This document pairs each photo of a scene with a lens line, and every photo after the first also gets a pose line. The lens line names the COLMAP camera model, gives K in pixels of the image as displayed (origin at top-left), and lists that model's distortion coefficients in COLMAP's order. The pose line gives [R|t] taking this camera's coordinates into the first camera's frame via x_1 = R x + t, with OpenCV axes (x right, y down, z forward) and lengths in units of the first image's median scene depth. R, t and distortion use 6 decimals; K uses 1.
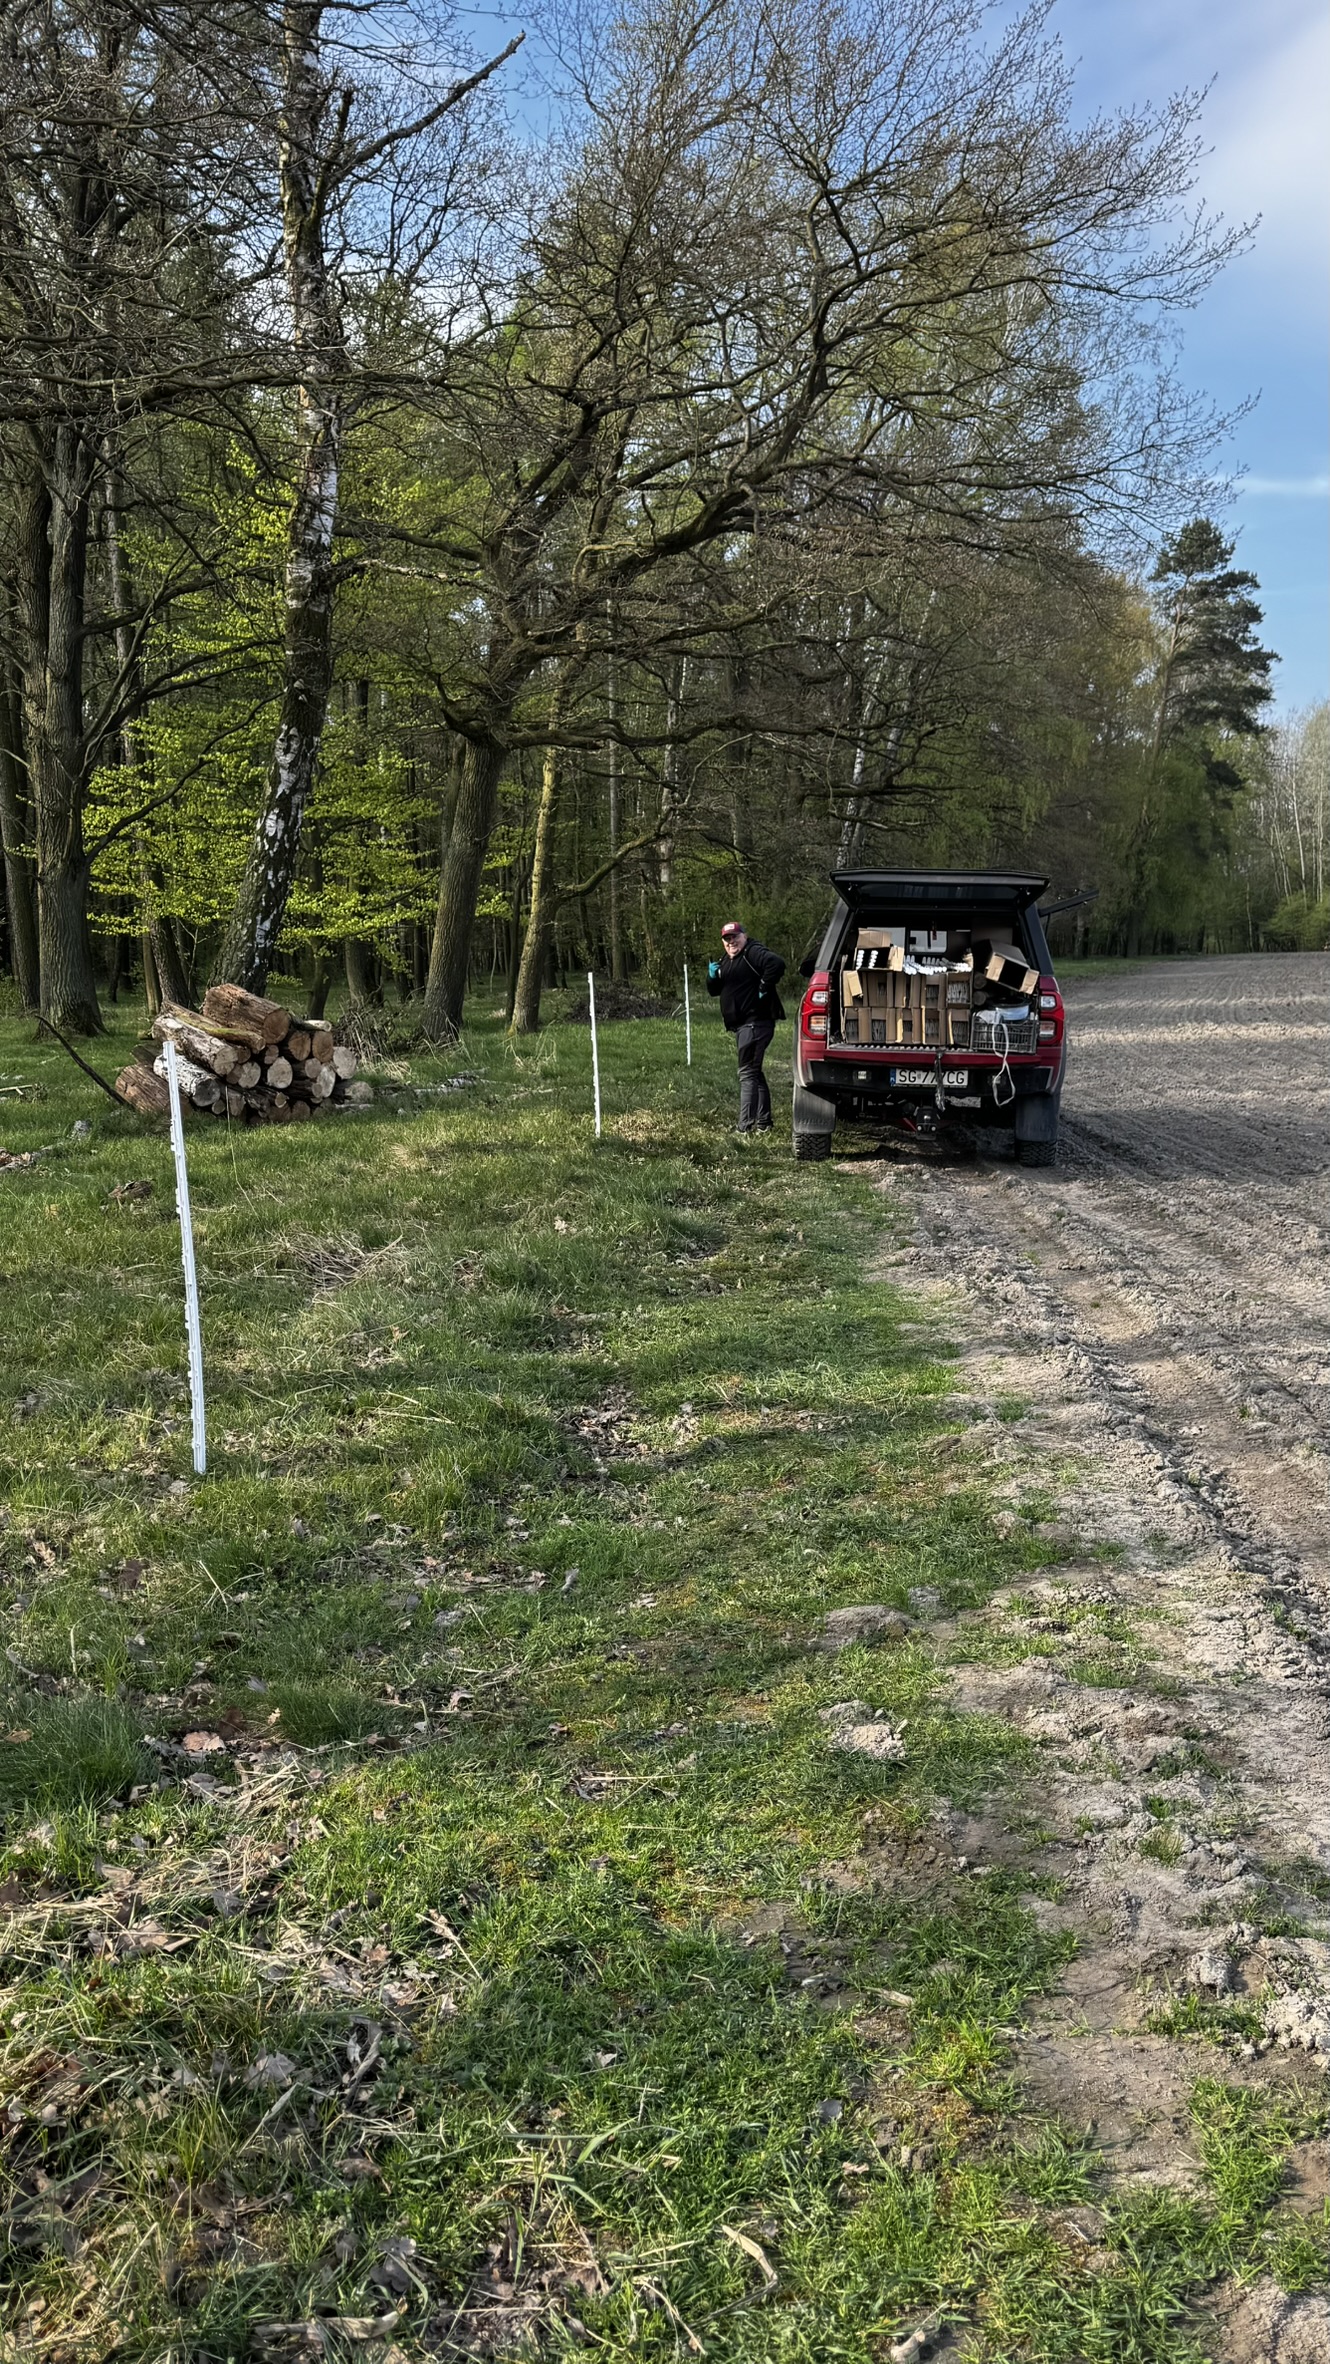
lens RADIAL K [[1835.4, 0, 664.7], [0, 1835.4, 1189.3], [0, 0, 1]] dist [0.009099, 0.001493]
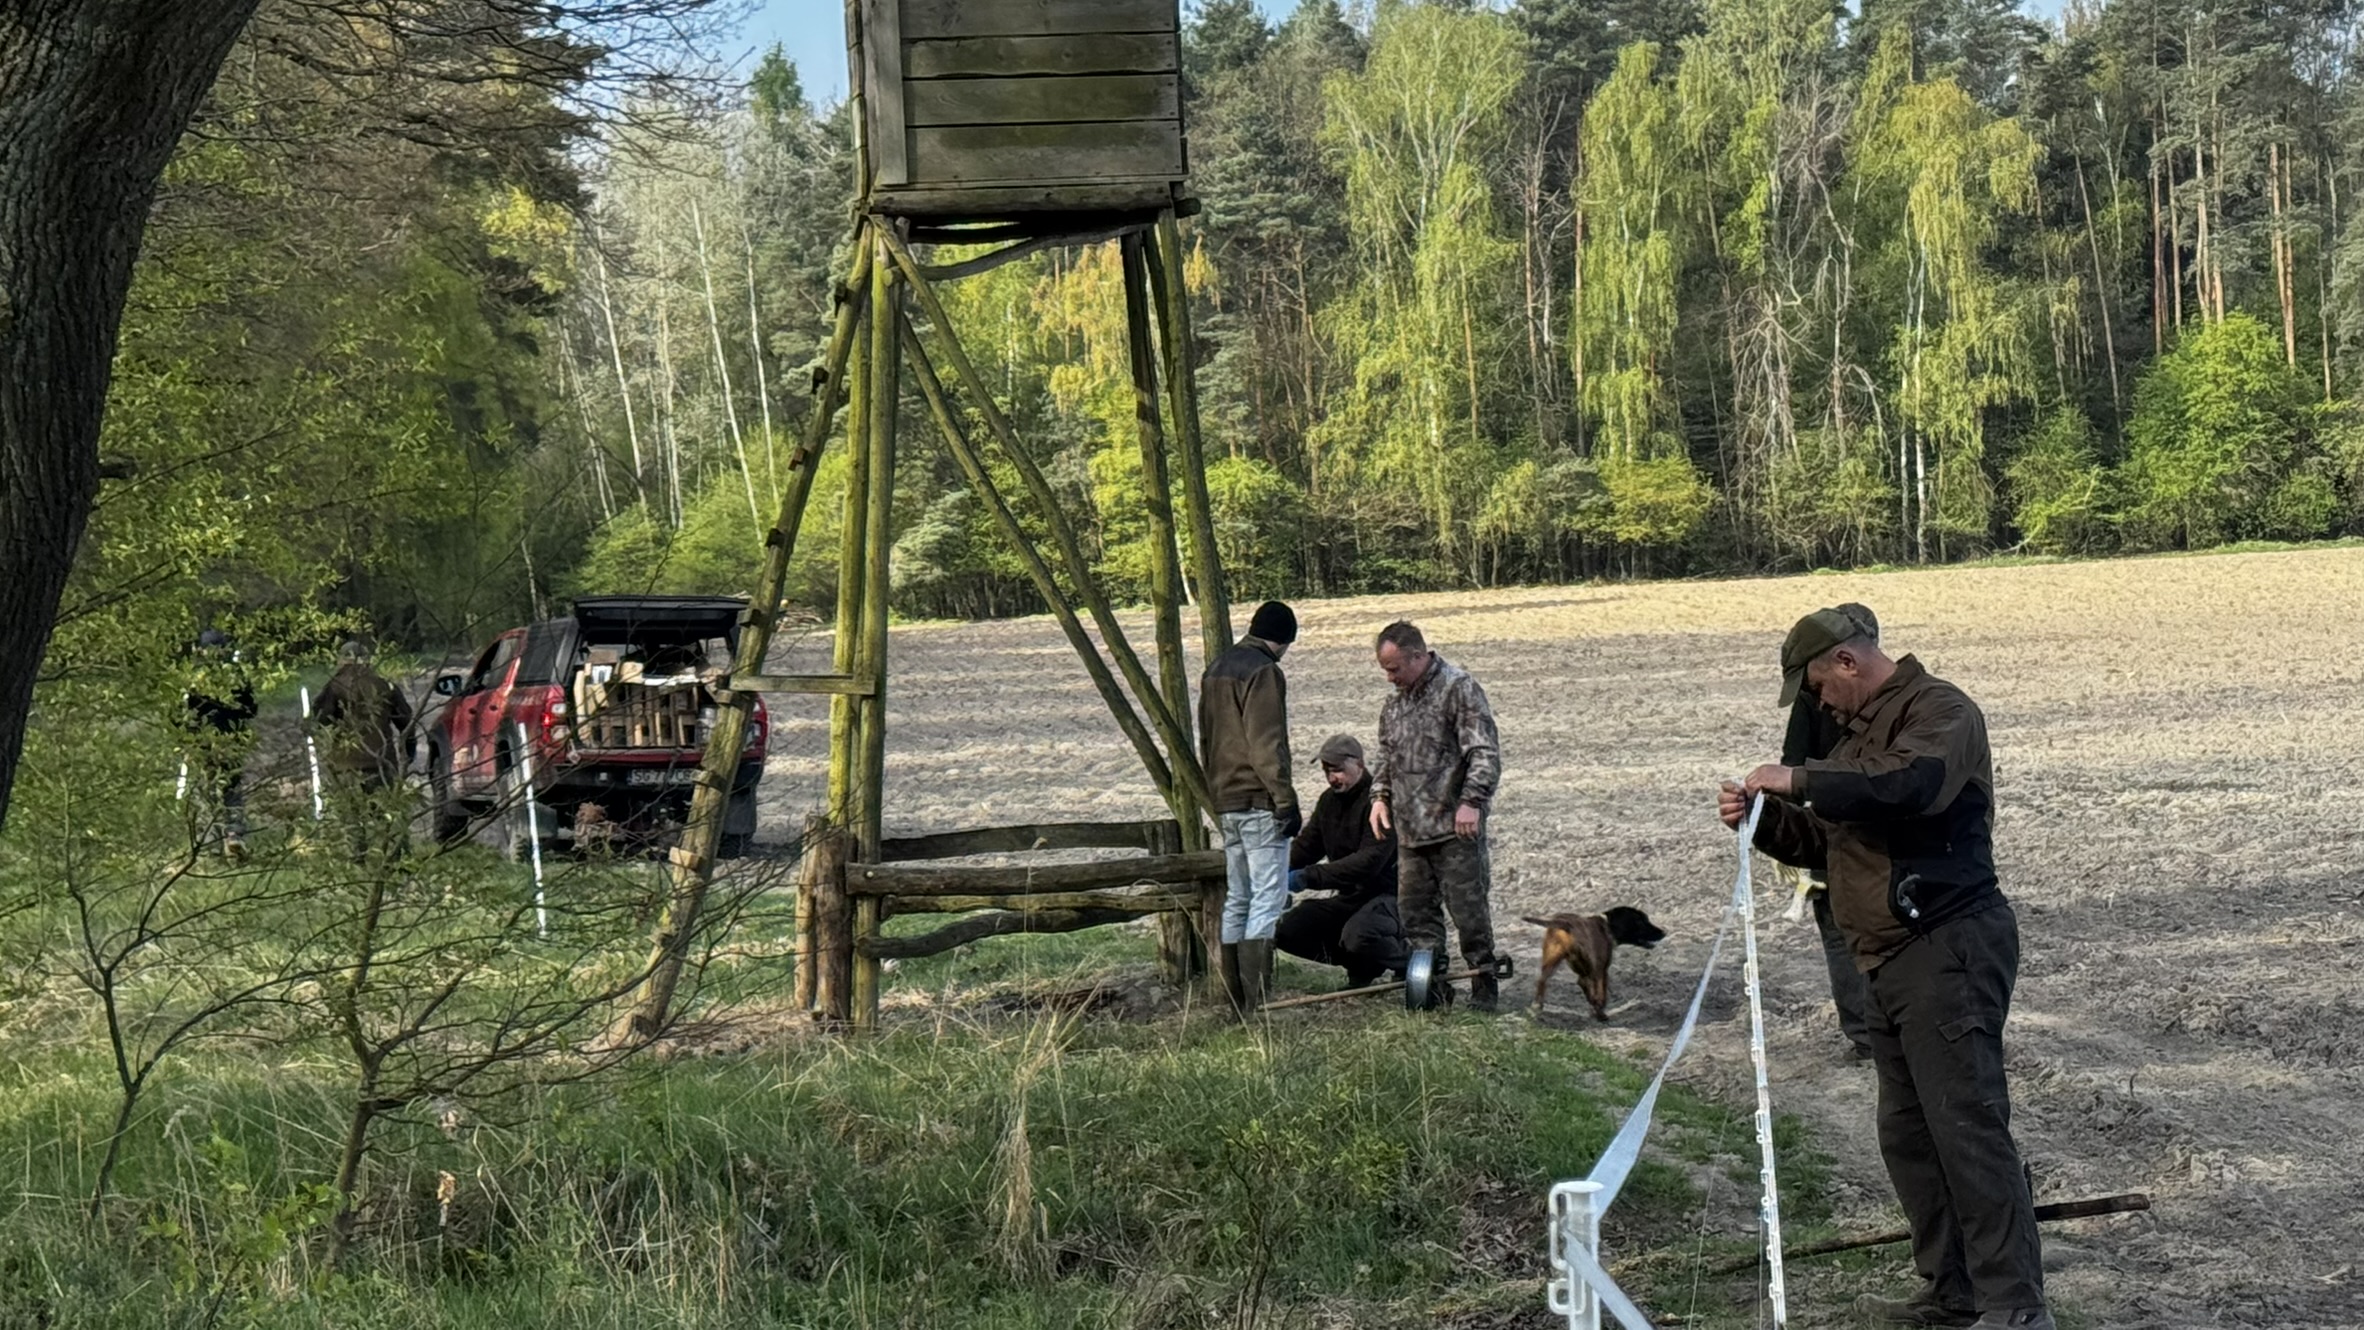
lens RADIAL K [[5071.4, 0, 1182.2], [0, 5071.4, 664.3], [0, 0, 1]] dist [0.021204, 0.000000]
pose [[0.898039, -0.022034, 0.439364, -0.137047], [0.075889, 0.991531, -0.105389, 0.032720], [-0.433321, 0.127986, 0.892106, -0.282431]]
